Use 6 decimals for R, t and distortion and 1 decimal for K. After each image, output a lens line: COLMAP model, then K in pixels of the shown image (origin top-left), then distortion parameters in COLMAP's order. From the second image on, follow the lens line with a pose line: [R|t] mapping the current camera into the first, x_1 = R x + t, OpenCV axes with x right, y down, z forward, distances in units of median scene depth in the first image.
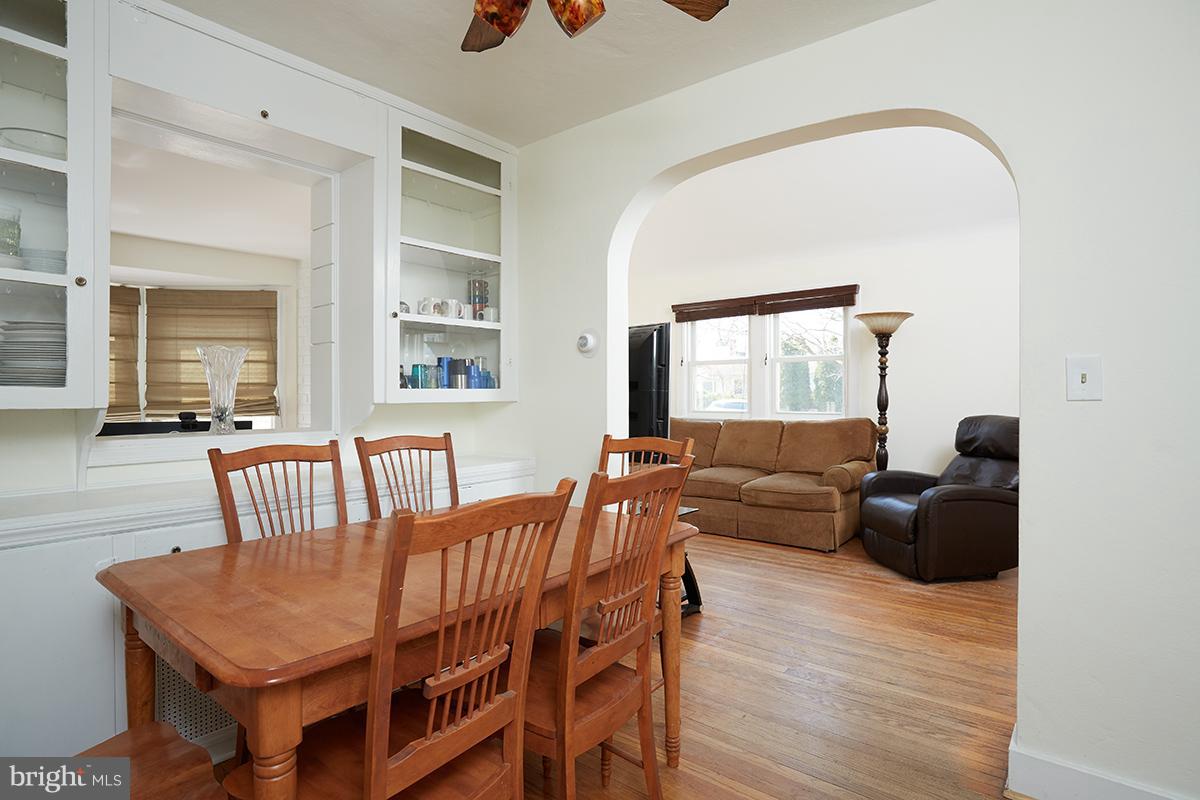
lens RADIAL K [[603.8, 0, 600.0], [0, 603.8, 400.0], [0, 0, 1]] dist [-0.029148, 0.000208]
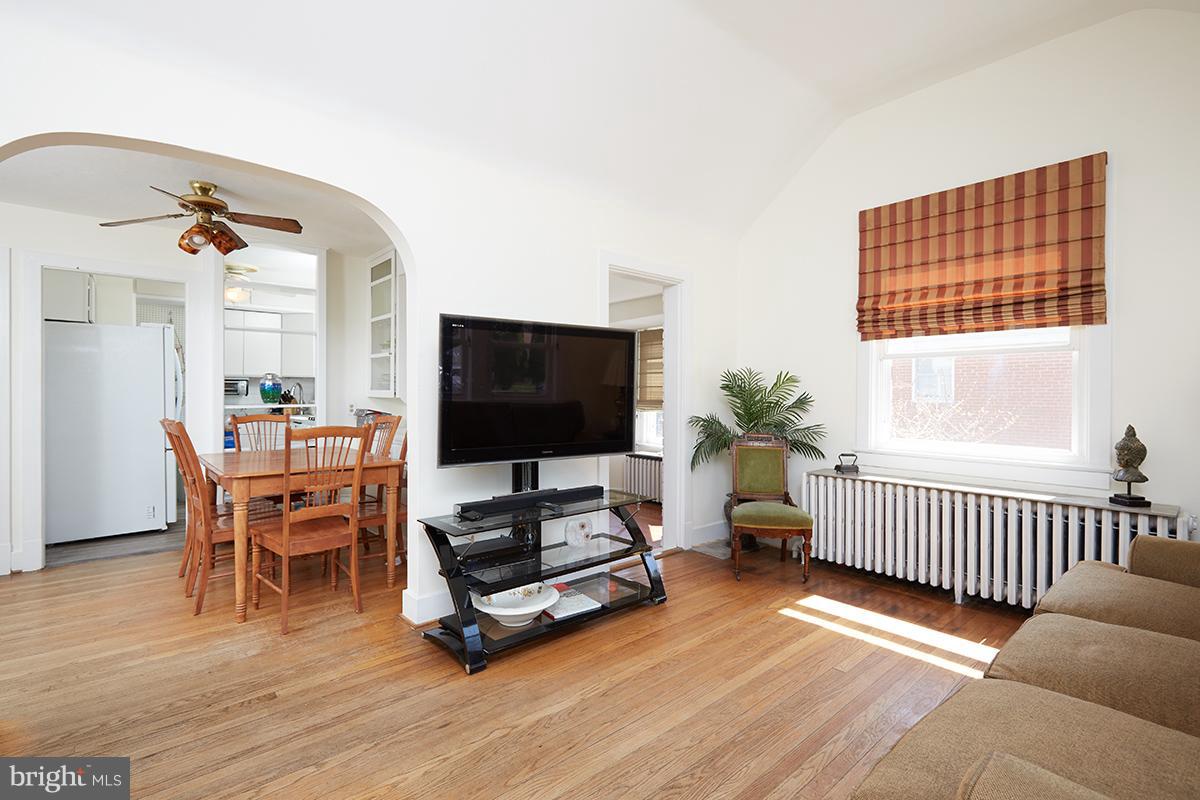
lens RADIAL K [[545.4, 0, 606.3], [0, 545.4, 397.4], [0, 0, 1]] dist [0.002029, -0.000026]
pose [[-0.149569, 0.006636, -0.988729, 0.570922], [-0.010958, 0.999905, 0.008368, -0.007327], [0.988691, 0.012086, -0.149482, 0.873492]]
